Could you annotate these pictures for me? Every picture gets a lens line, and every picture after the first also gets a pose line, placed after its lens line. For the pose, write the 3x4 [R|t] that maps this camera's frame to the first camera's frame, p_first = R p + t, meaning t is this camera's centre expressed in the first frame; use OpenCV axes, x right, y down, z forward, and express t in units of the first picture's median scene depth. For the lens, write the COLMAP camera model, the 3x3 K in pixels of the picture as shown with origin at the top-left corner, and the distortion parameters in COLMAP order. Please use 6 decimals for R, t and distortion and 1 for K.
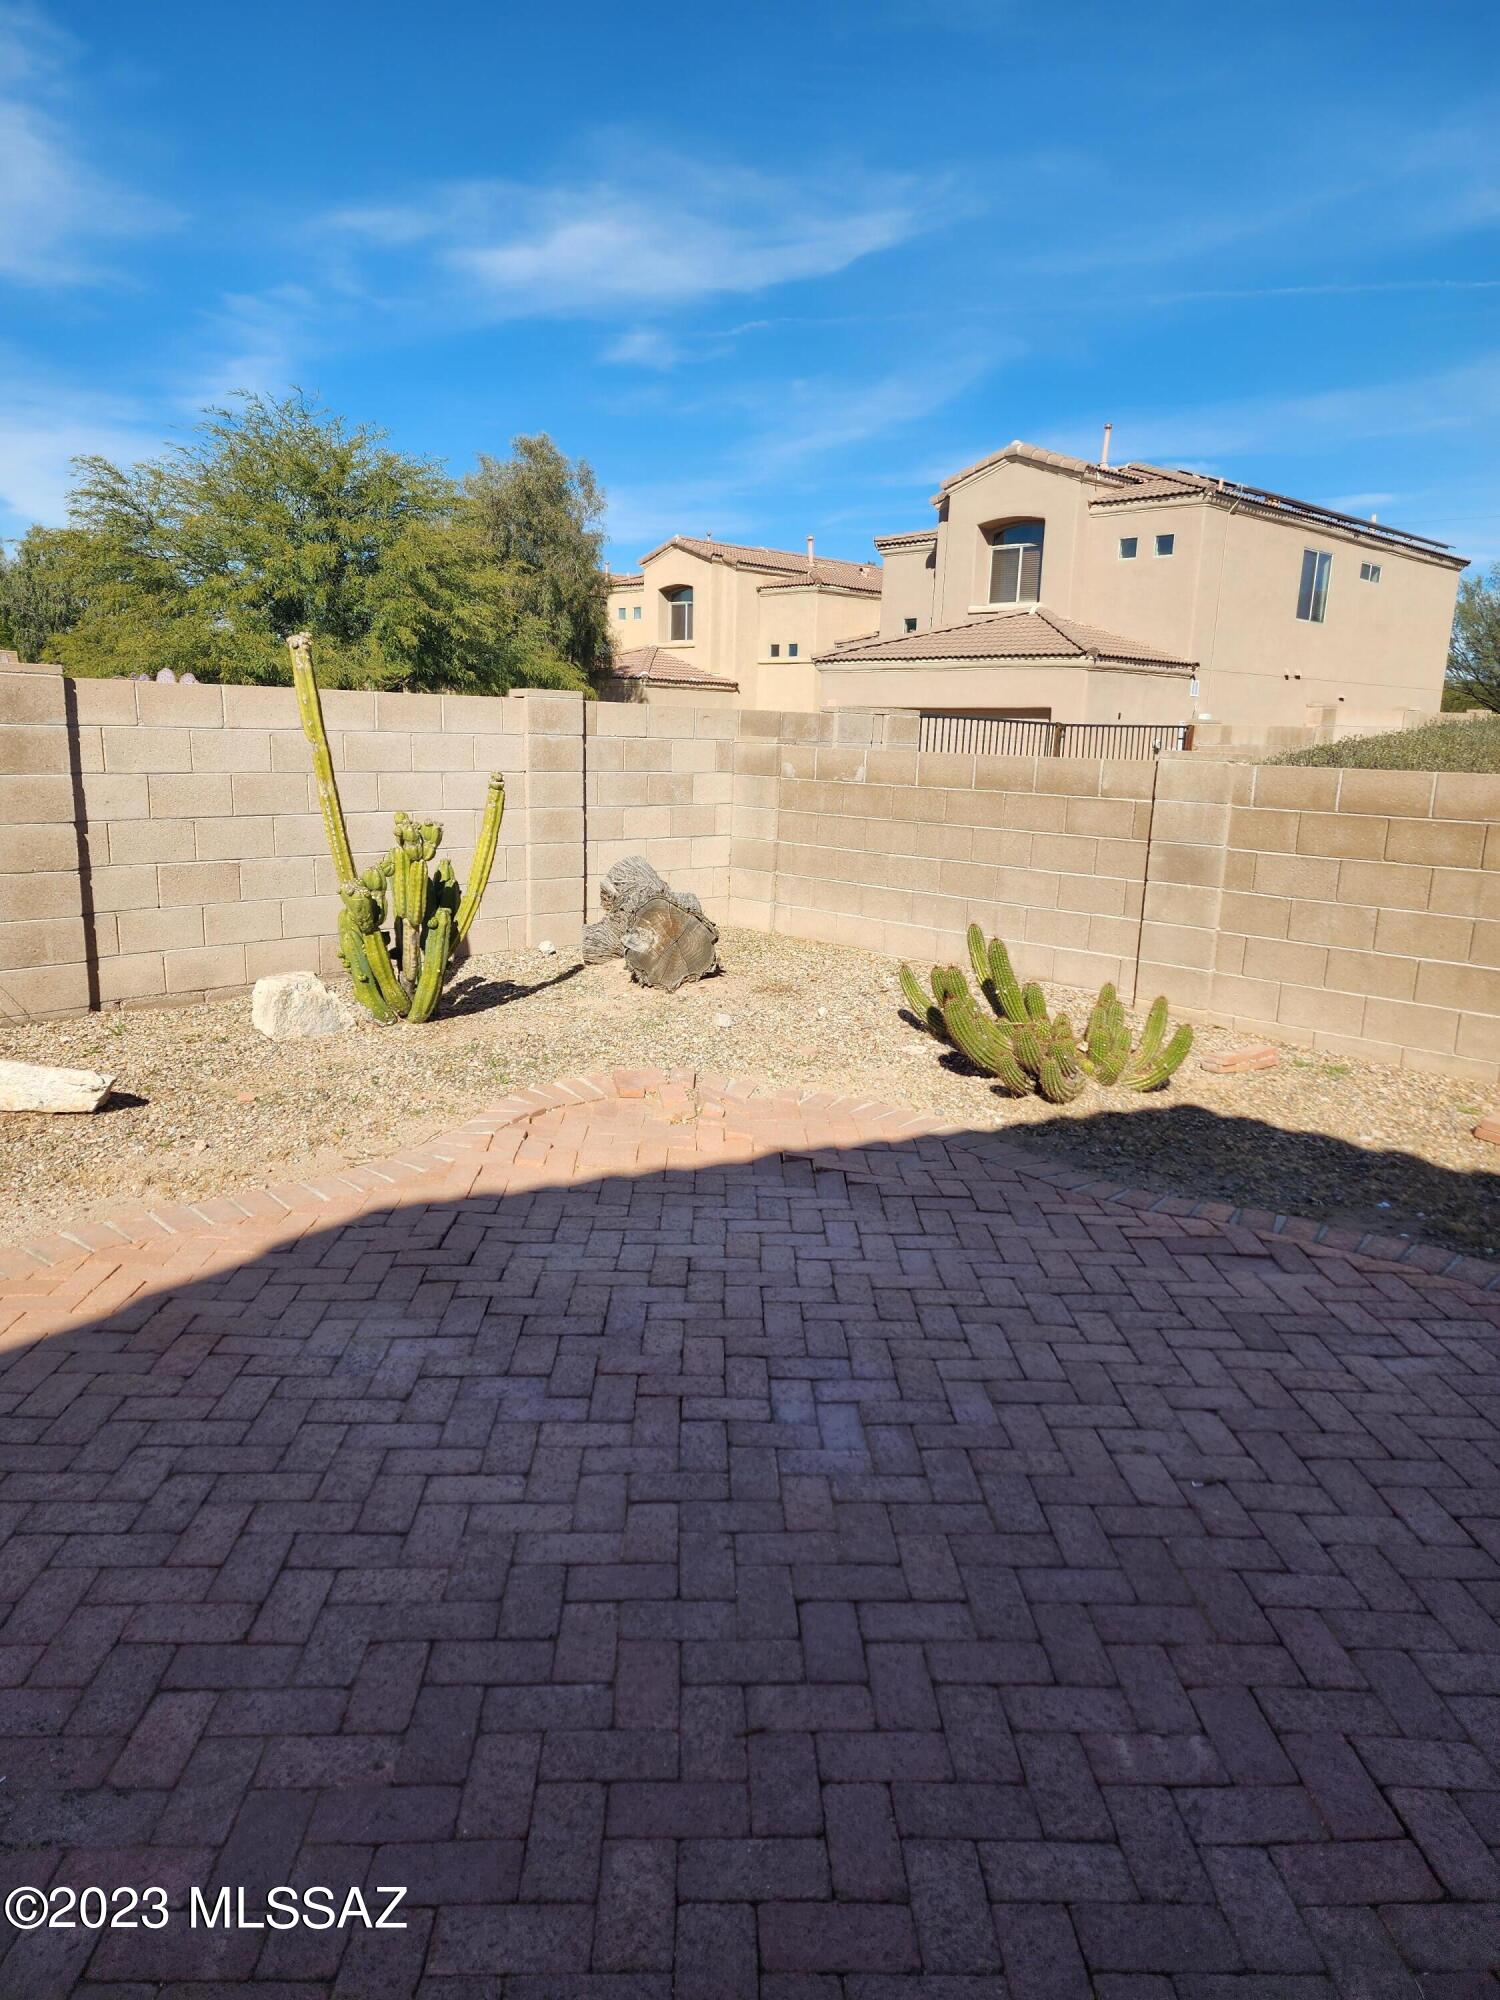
lens RADIAL K [[1345.0, 0, 744.1], [0, 1345.0, 1003.6], [0, 0, 1]] dist [0.082220, -0.075927]
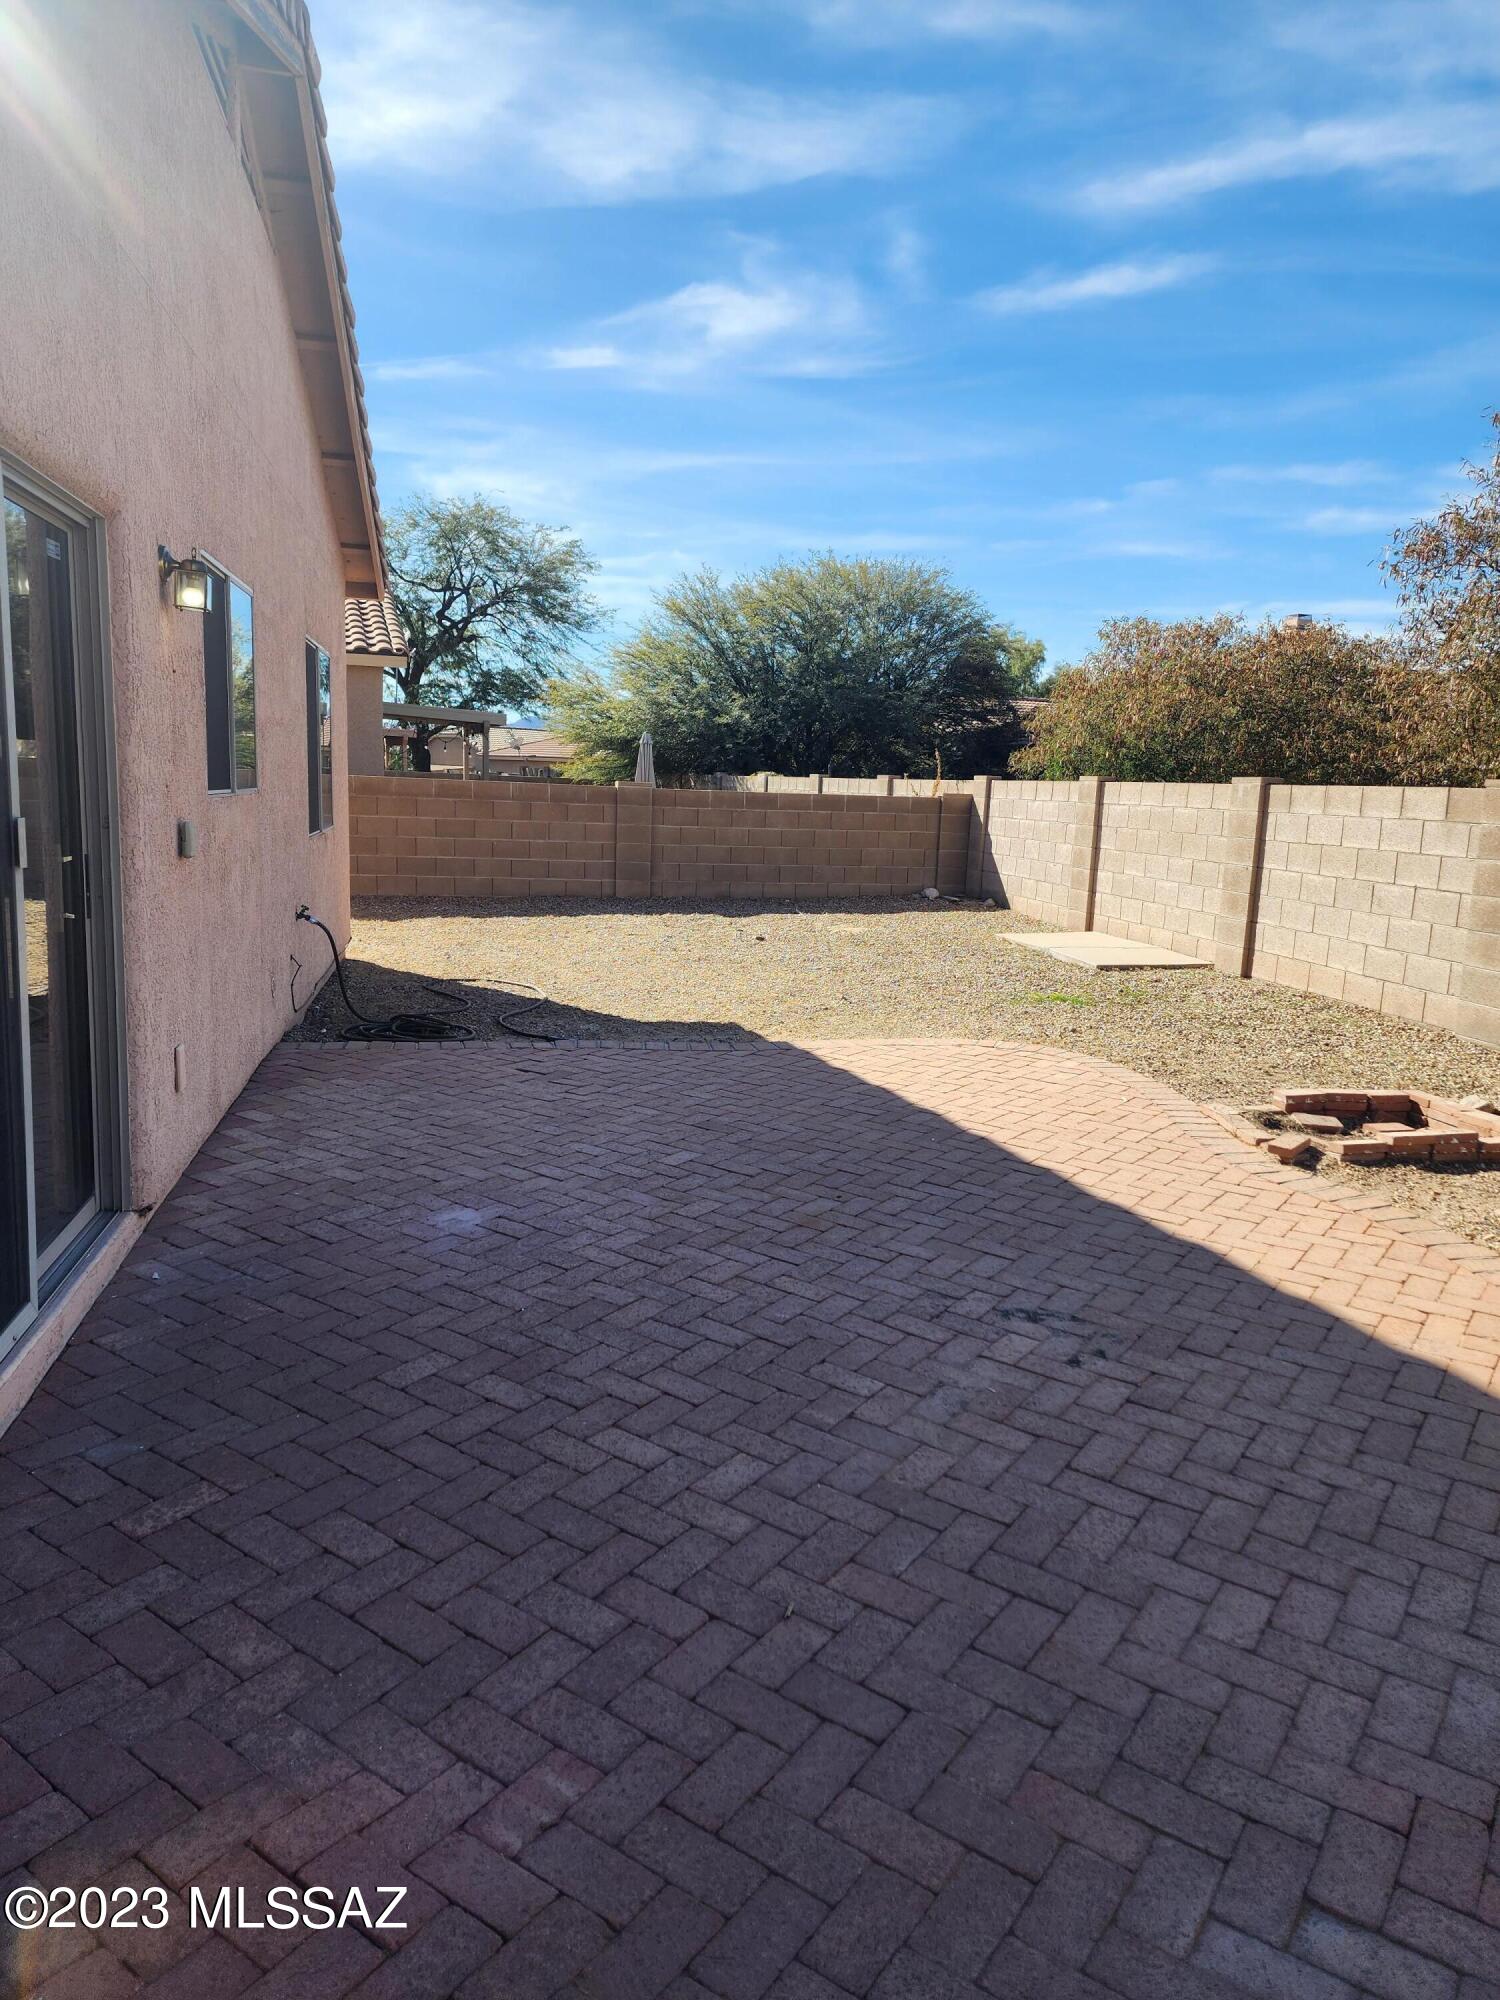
lens RADIAL K [[1345.0, 0, 749.7], [0, 1345.0, 999.2], [0, 0, 1]] dist [0.082220, -0.075927]
pose [[-0.608239, 0.079999, -0.789713, 0.846548], [-0.213938, 0.941567, 0.260158, -0.255372], [0.764380, 0.327187, -0.555583, 1.332198]]
